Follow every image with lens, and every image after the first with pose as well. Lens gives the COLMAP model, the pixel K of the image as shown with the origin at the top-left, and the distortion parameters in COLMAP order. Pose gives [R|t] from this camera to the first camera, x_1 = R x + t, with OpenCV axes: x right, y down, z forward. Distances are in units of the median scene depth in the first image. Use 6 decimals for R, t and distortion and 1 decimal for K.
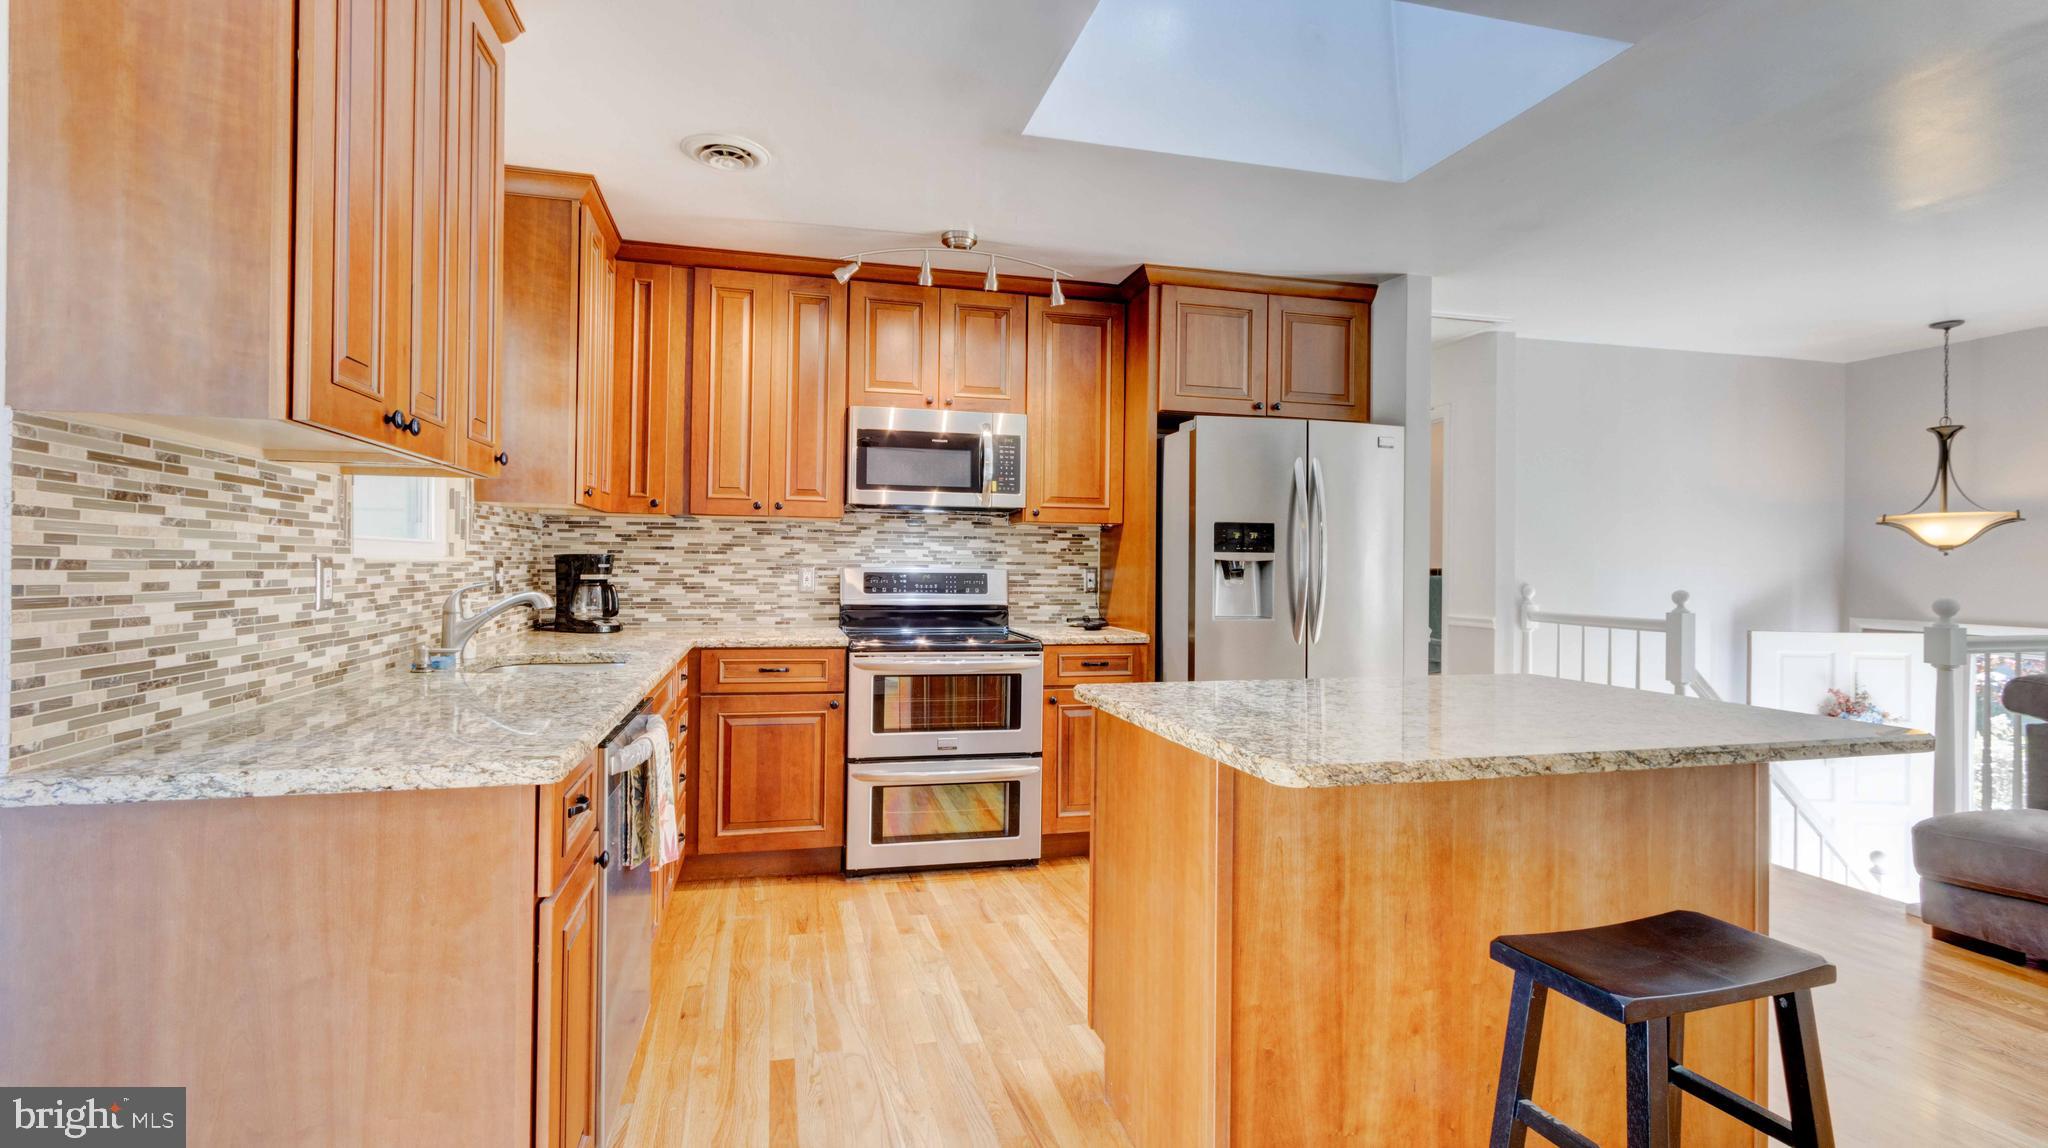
lens RADIAL K [[934.7, 0, 1017.6], [0, 934.7, 563.2], [0, 0, 1]] dist [0.004503, 0.000584]
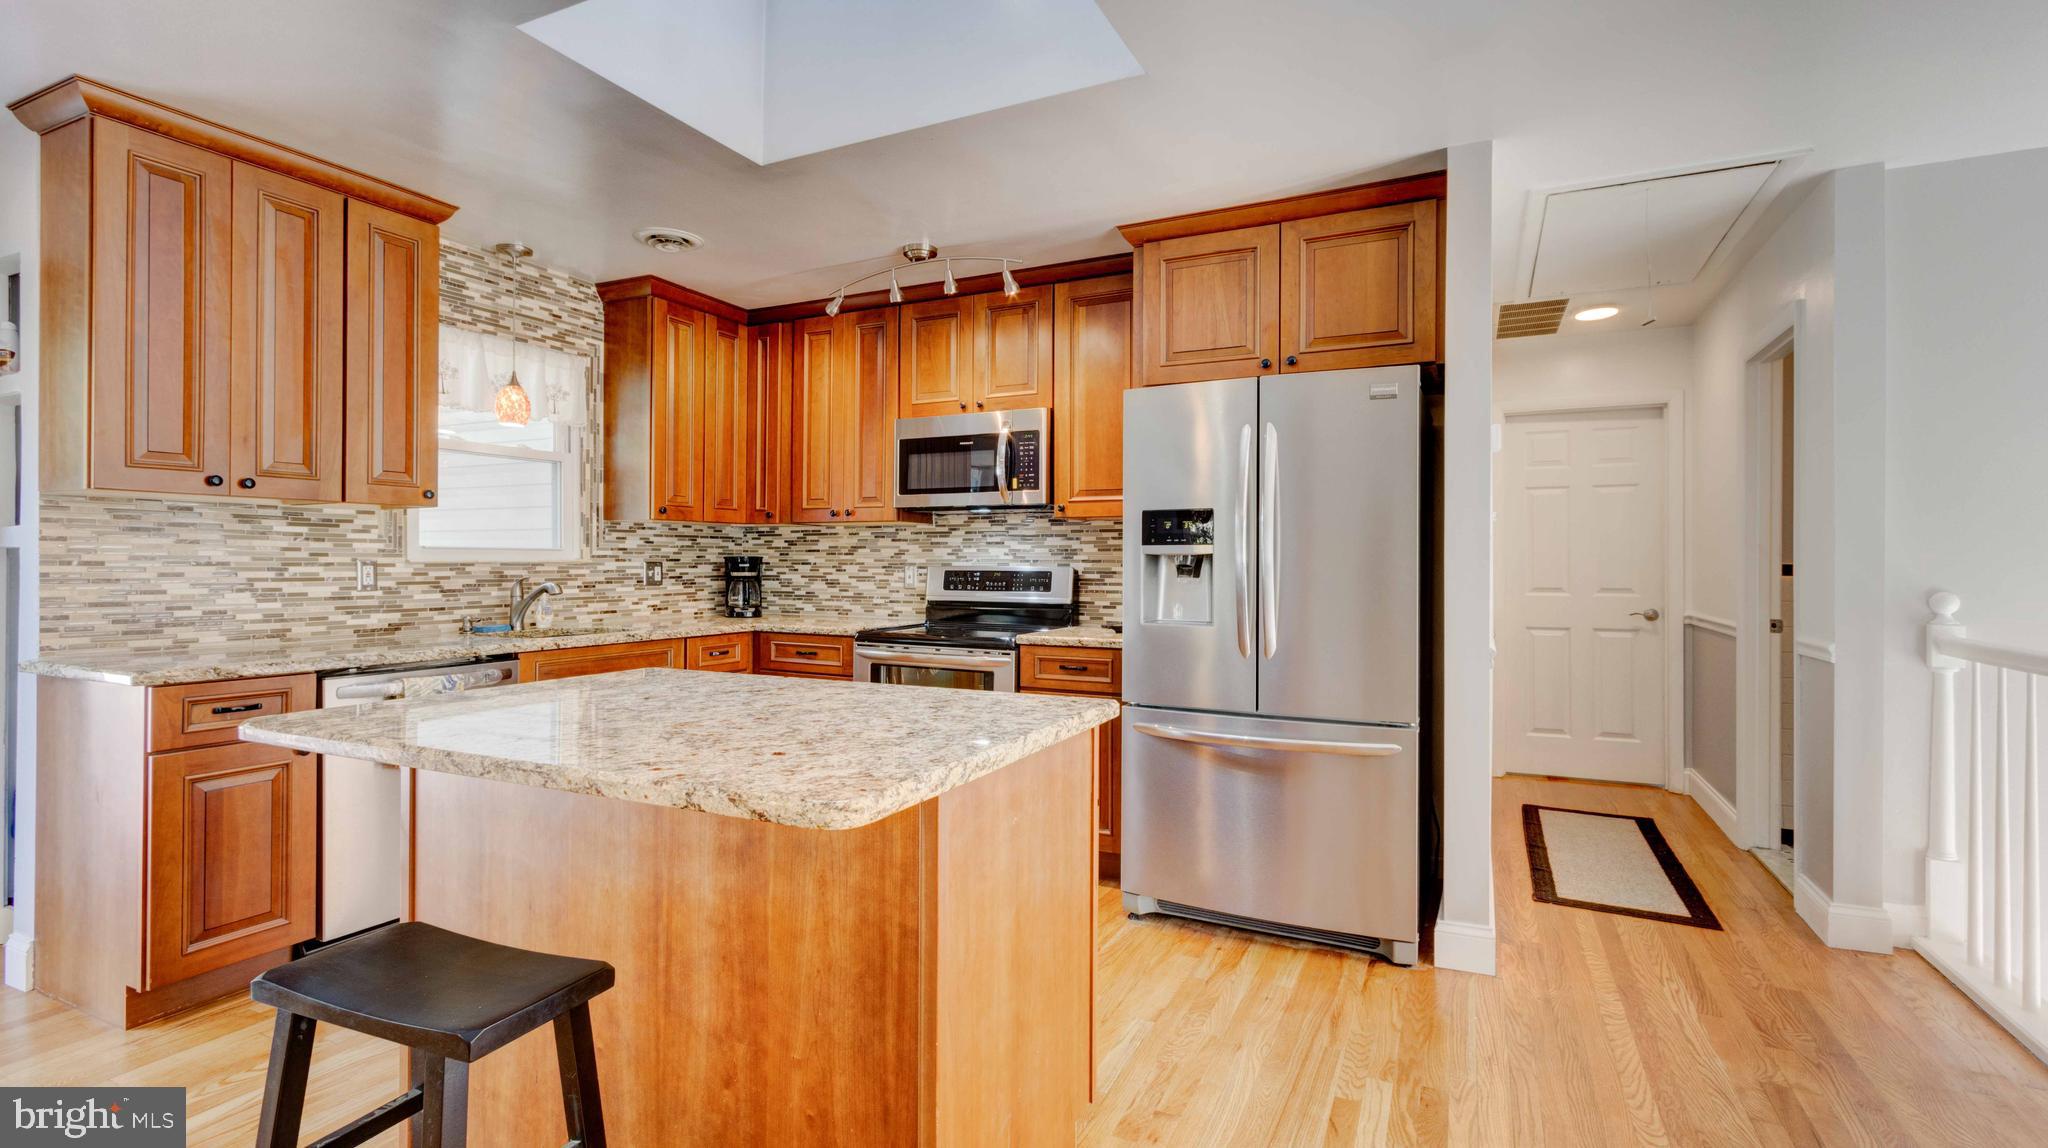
lens RADIAL K [[934.7, 0, 1015.8], [0, 934.7, 560.4], [0, 0, 1]] dist [0.004503, 0.000584]
pose [[0.759466, -0.009236, -0.650482, 0.625035], [0.005340, 0.999954, -0.007963, 0.007543], [0.650525, 0.002574, 0.759480, 0.244693]]
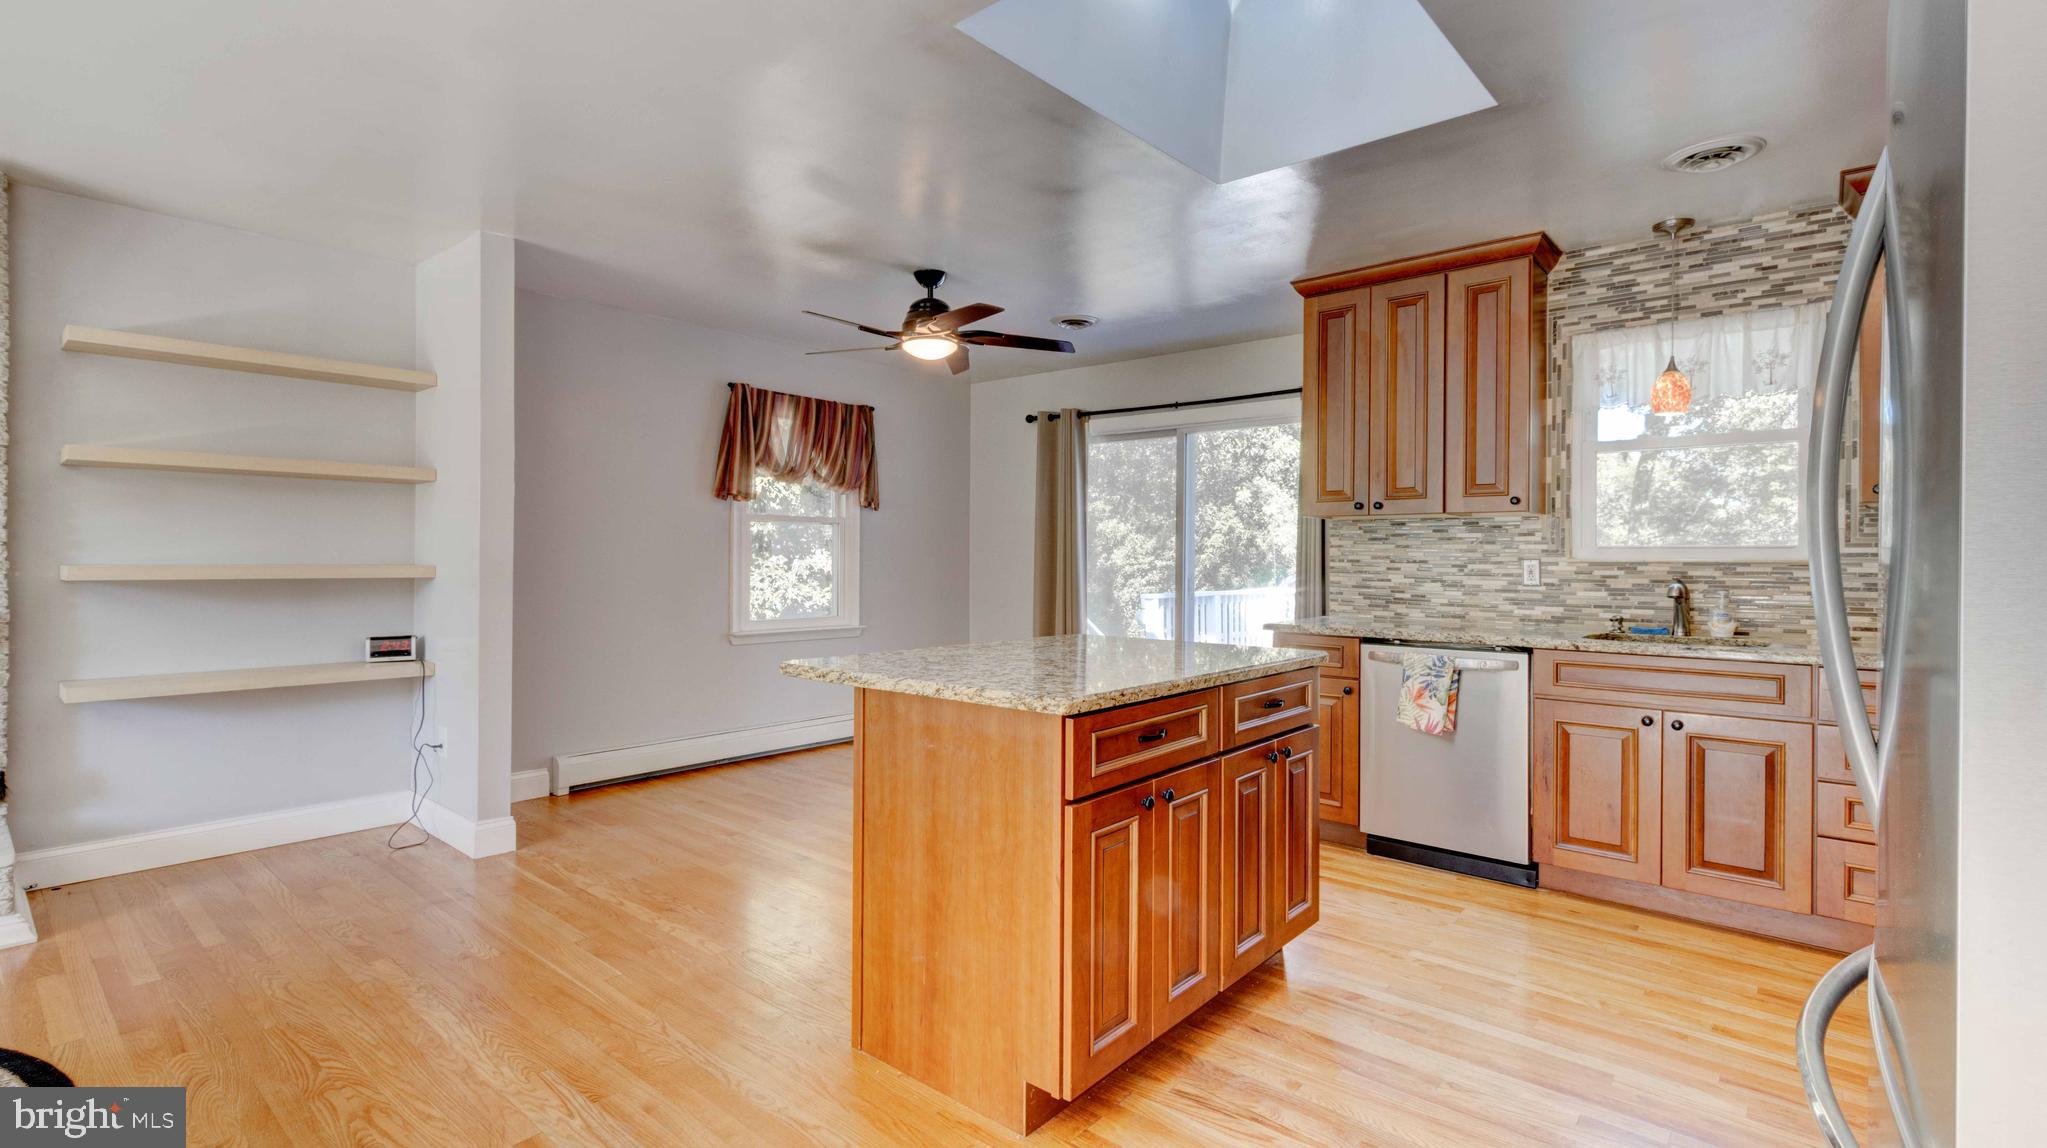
lens RADIAL K [[934.3, 0, 1039.1], [0, 934.3, 563.6], [0, 0, 1]] dist [0.004503, 0.000584]
pose [[-0.806982, -0.009850, -0.590494, 0.622476], [-0.011586, 0.999933, -0.000846, 0.008508], [0.590462, 0.006158, -0.807042, 0.992865]]
